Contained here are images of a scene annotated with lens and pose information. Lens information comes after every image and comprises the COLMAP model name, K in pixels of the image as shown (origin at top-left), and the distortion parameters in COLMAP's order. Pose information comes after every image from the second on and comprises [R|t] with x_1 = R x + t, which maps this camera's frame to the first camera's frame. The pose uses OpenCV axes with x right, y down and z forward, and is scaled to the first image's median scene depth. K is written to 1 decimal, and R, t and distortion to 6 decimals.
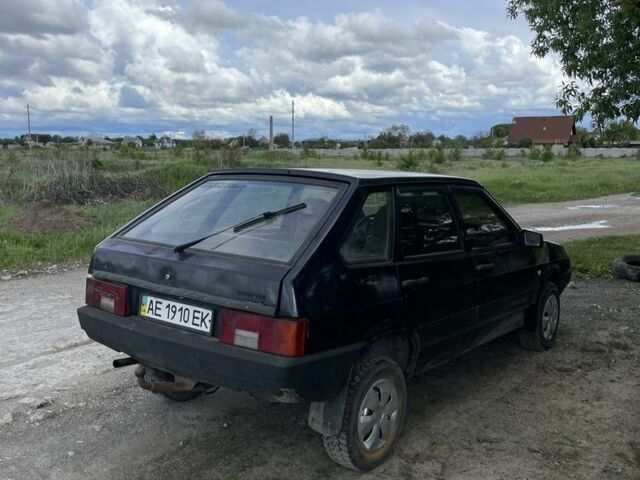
lens RADIAL K [[640.9, 0, 319.9], [0, 640.9, 239.5], [0, 0, 1]] dist [0.046166, 0.000000]
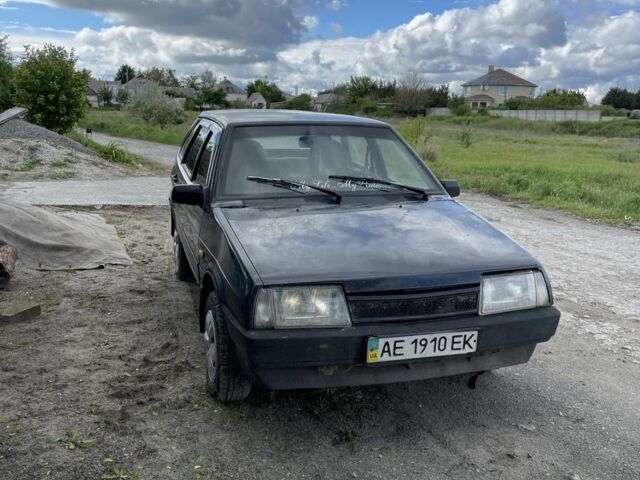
lens RADIAL K [[640.9, 0, 319.9], [0, 640.9, 225.5], [0, 0, 1]] dist [0.046166, 0.000000]
pose [[0.572794, -0.260978, 0.777044, -0.973259], [0.028751, 0.953775, 0.299142, -0.323289], [-0.819195, -0.149006, 0.553820, 0.649050]]
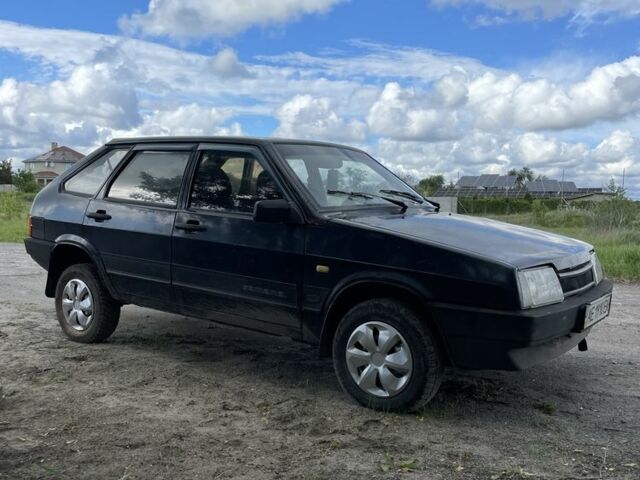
lens RADIAL K [[640.9, 0, 326.6], [0, 640.9, 240.9], [0, 0, 1]] dist [0.046166, 0.000000]
pose [[-0.044677, -0.198683, 0.979045, -1.241633], [-0.054789, 0.979036, 0.196181, -0.183541], [-0.997498, -0.044876, -0.054626, 1.528602]]
